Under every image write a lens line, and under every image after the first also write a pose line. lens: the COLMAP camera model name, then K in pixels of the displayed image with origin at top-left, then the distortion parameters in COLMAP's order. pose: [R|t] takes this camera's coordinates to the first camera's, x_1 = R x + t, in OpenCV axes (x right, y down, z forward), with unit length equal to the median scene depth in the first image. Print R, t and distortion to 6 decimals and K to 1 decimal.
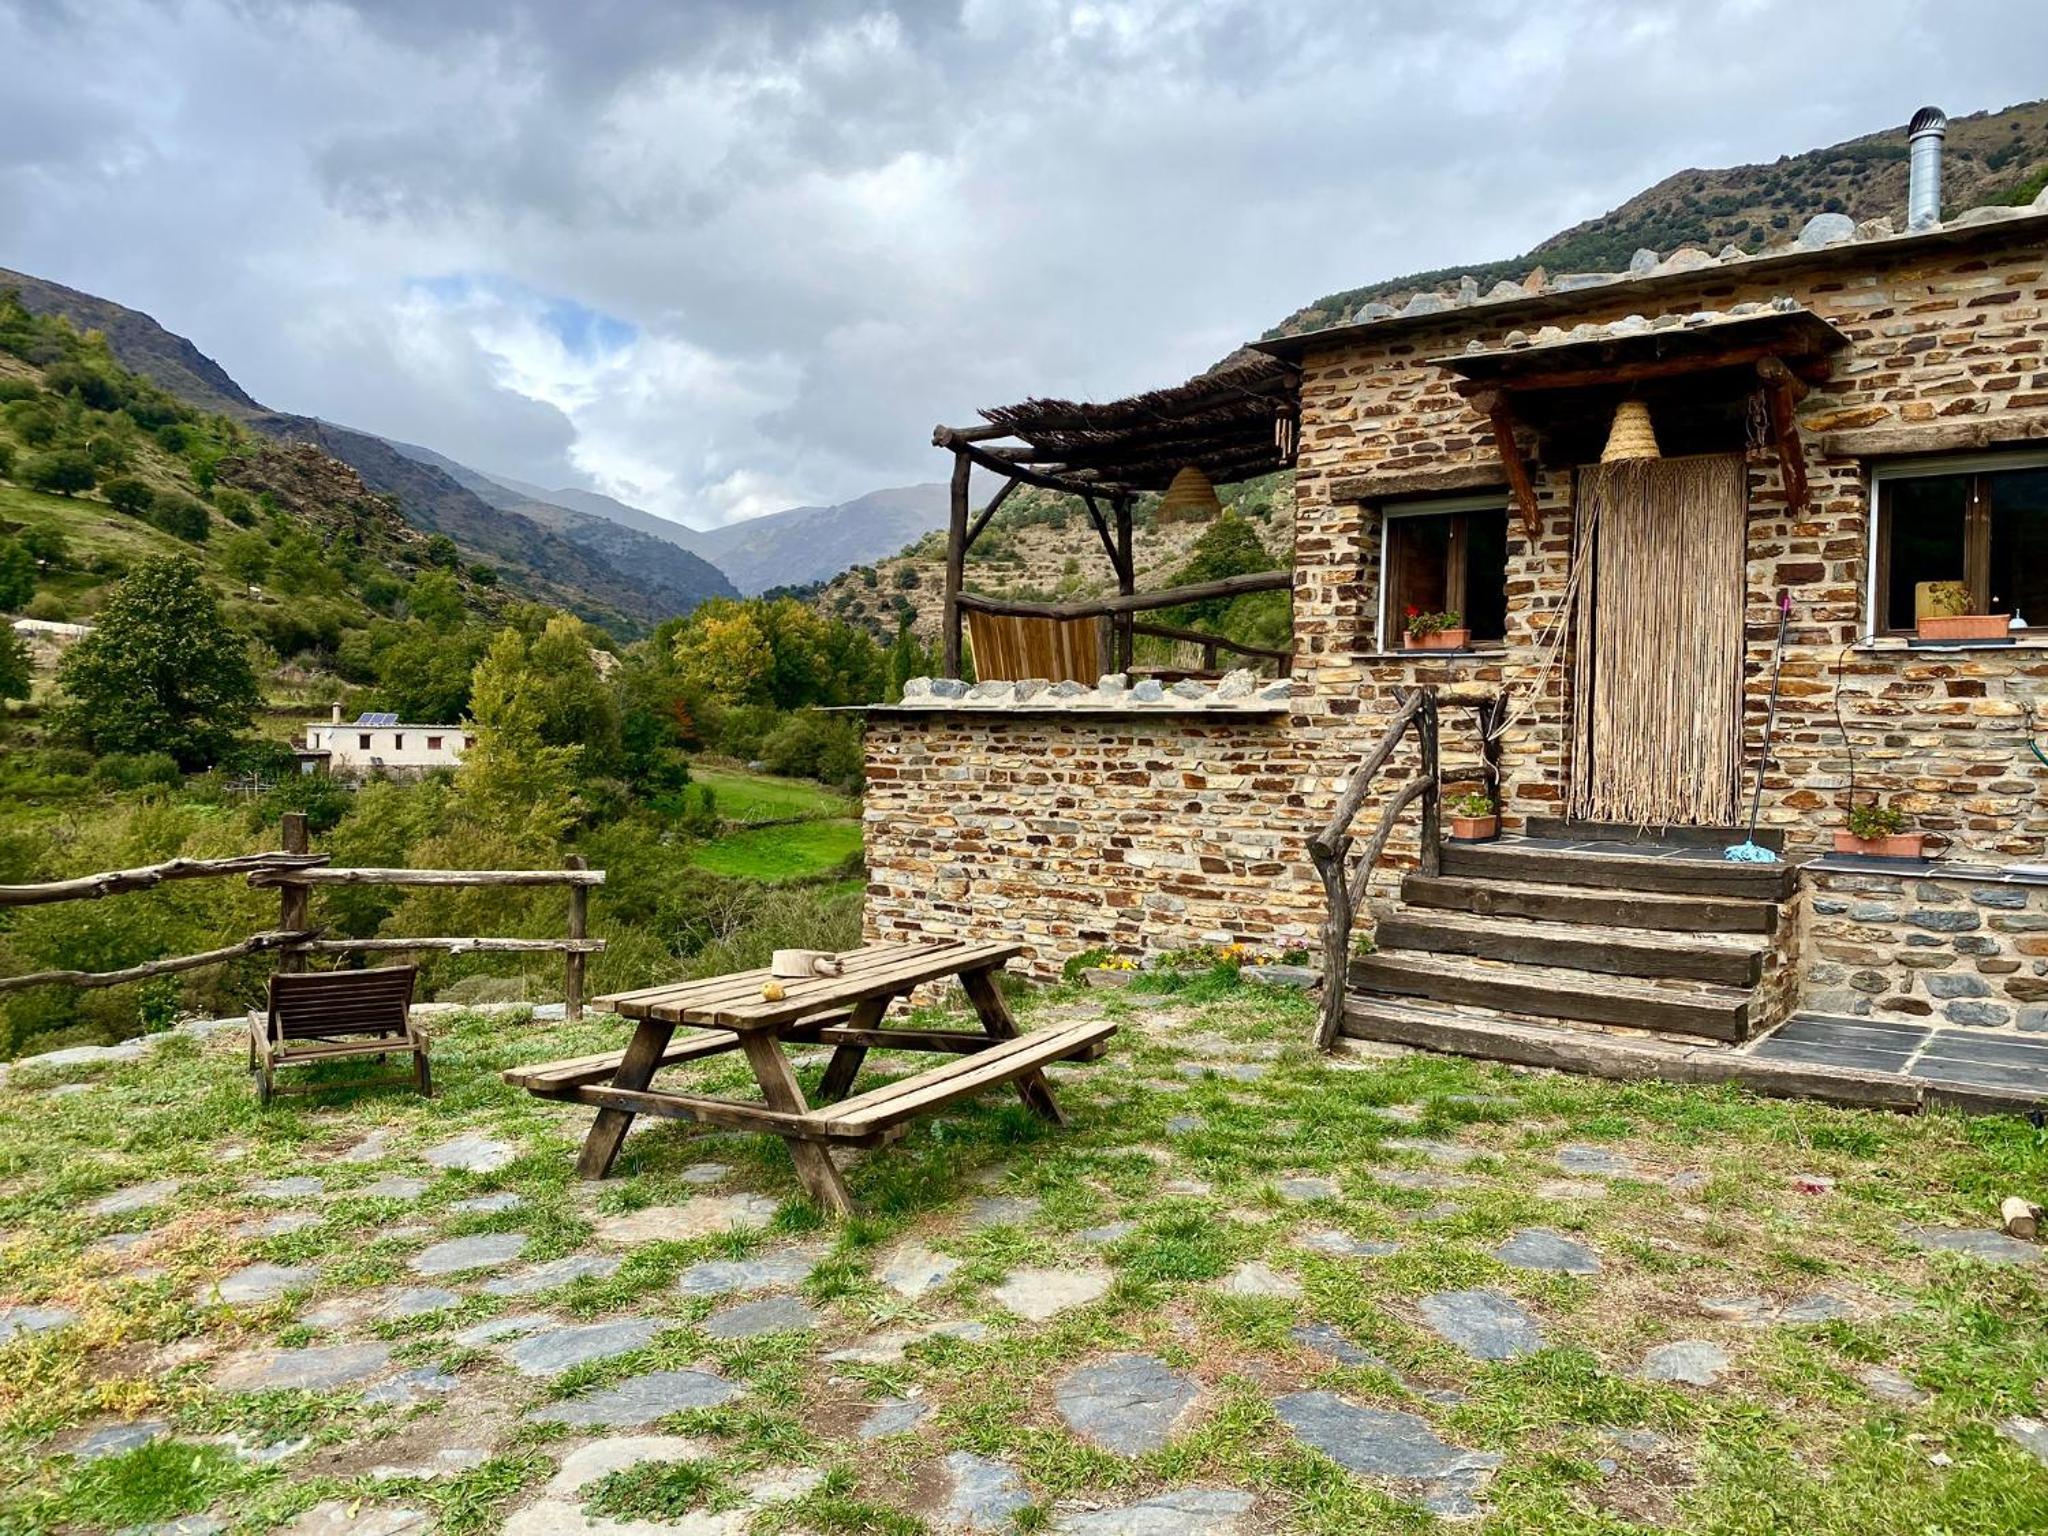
lens RADIAL K [[1545.5, 0, 1055.0], [0, 1545.5, 769.9], [0, 0, 1]] dist [0.062287, -0.082617]
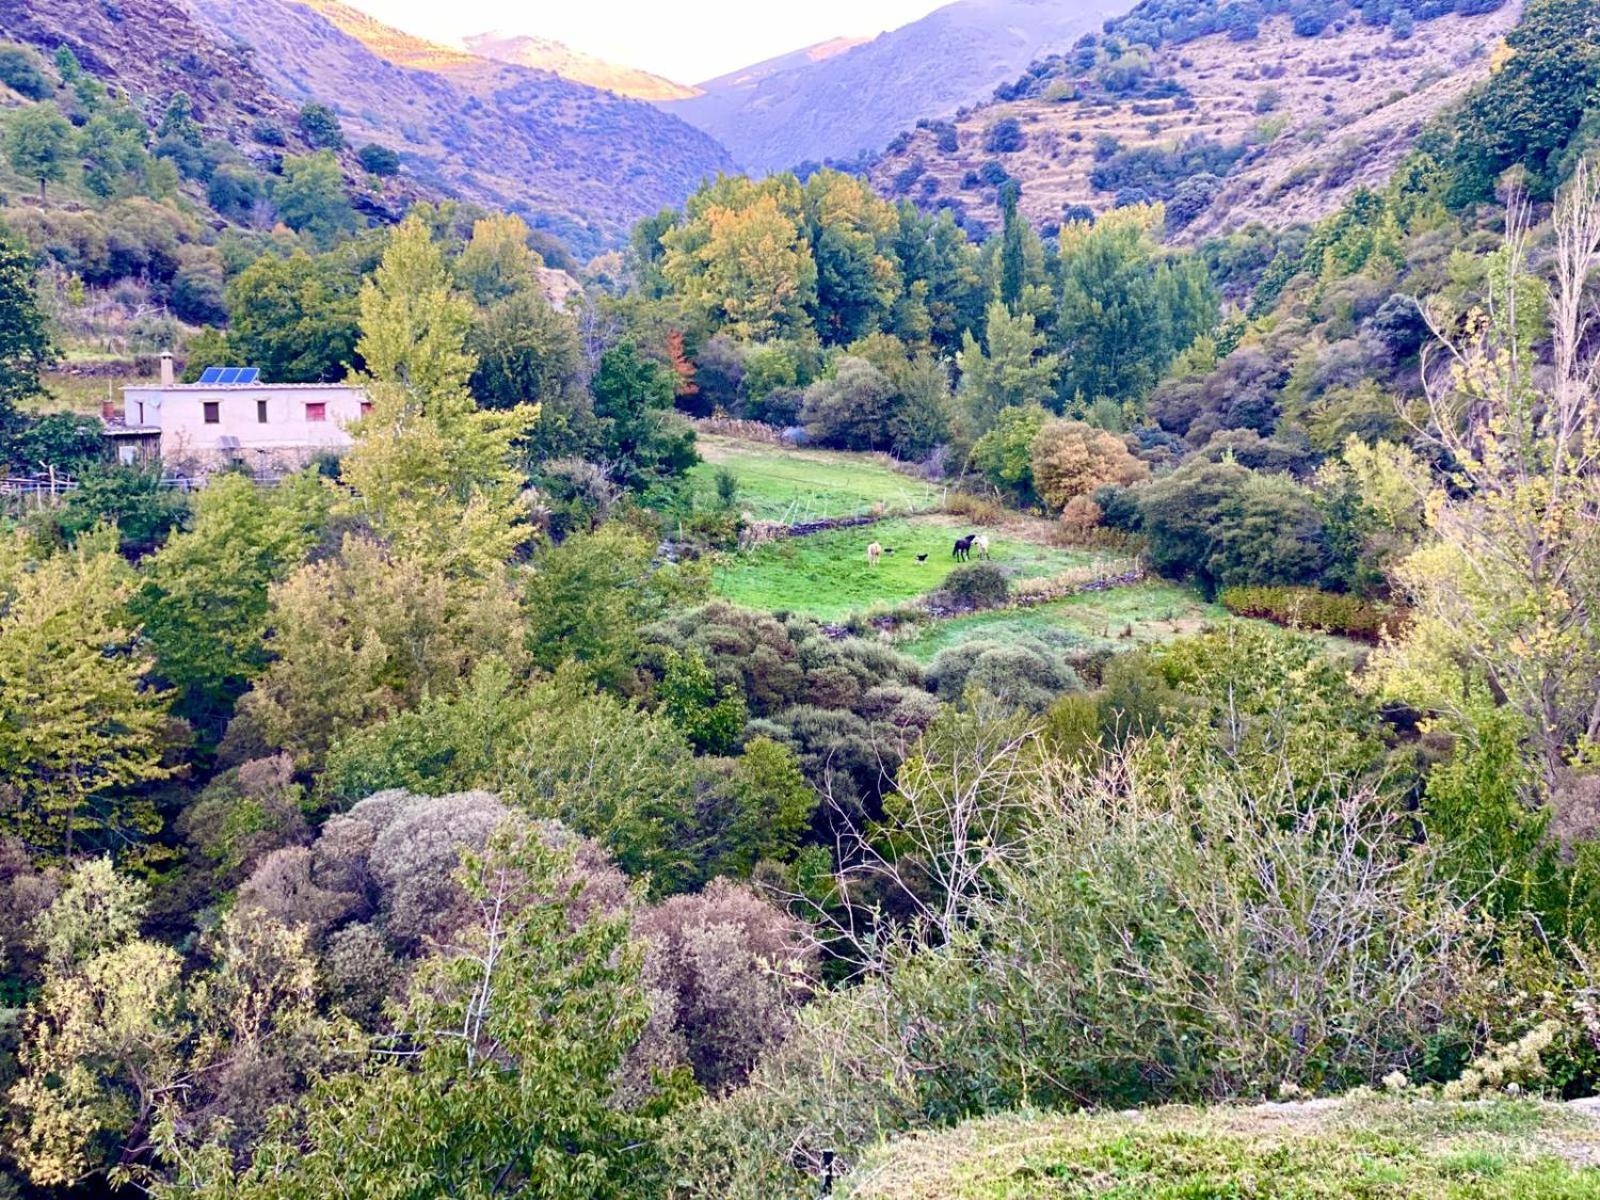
lens RADIAL K [[2346.2, 0, 816.4], [0, 2346.2, 601.5], [0, 0, 1]] dist [0.147011, 0.000000]
pose [[0.984340, -0.015528, -0.175593, -0.322288], [0.027917, 0.997274, 0.068307, 0.000022], [0.174053, -0.072139, 0.982090, 0.967004]]
